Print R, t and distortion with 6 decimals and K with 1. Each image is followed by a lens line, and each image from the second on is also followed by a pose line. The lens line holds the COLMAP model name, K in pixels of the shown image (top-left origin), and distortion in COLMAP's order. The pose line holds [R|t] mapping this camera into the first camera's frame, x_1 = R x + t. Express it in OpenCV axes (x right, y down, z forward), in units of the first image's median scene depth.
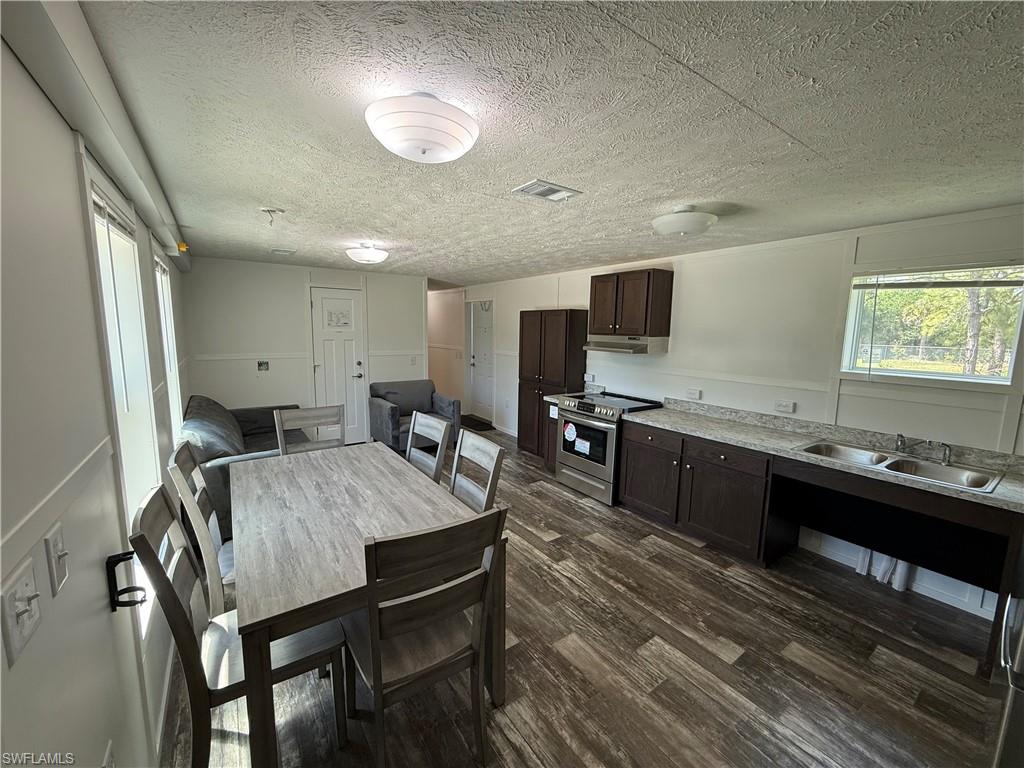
lens RADIAL K [[409.2, 0, 509.7], [0, 409.2, 384.5], [0, 0, 1]] dist [-0.000649, 0.000967]
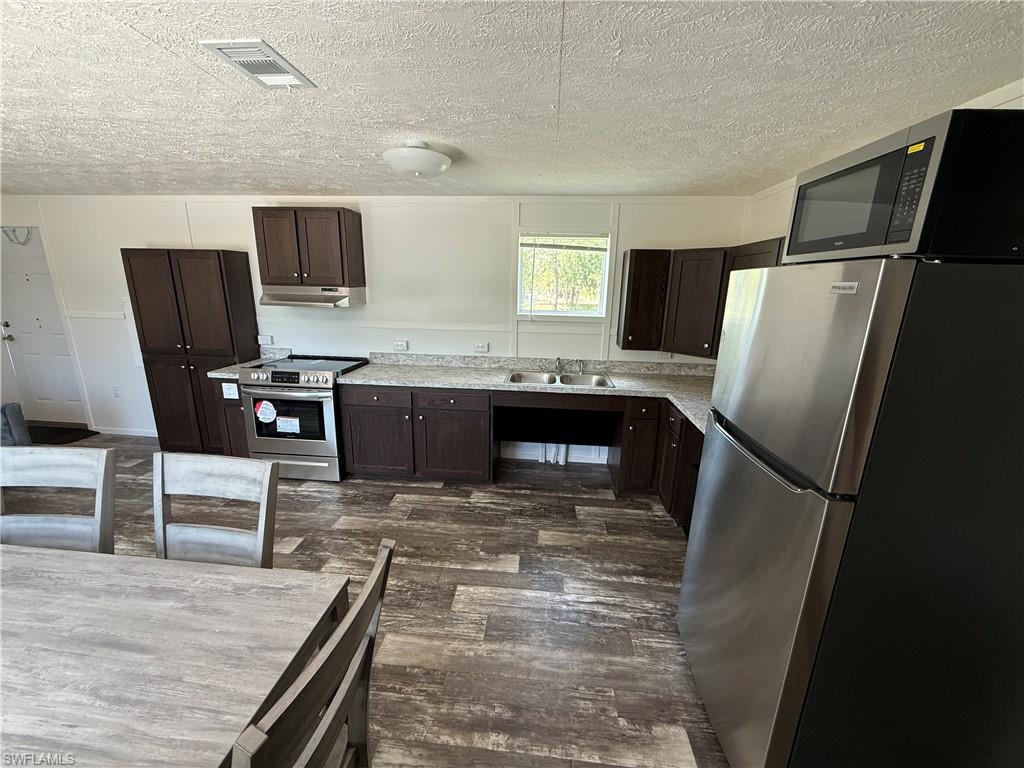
lens RADIAL K [[409.2, 0, 509.7], [0, 409.2, 384.5], [0, 0, 1]] dist [-0.000649, 0.000967]
pose [[0.651110, -0.189067, 0.735057, -0.155594], [0.095506, 0.981188, 0.167776, -0.030655], [-0.752950, -0.039038, 0.656919, 0.173279]]
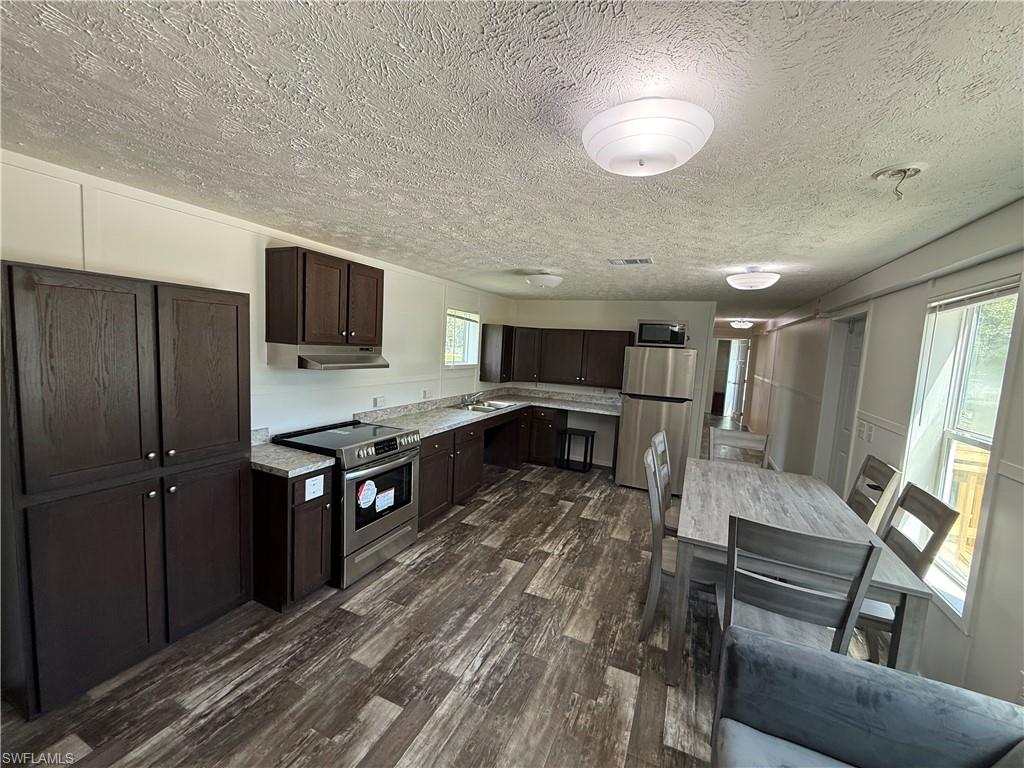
lens RADIAL K [[409.2, 0, 509.7], [0, 409.2, 384.5], [0, 0, 1]] dist [-0.000649, 0.000967]
pose [[-0.502982, -0.128998, 0.854616, -0.688517], [0.055135, 0.981997, 0.180674, -0.222353], [-0.862537, 0.137994, -0.486814, 1.475655]]
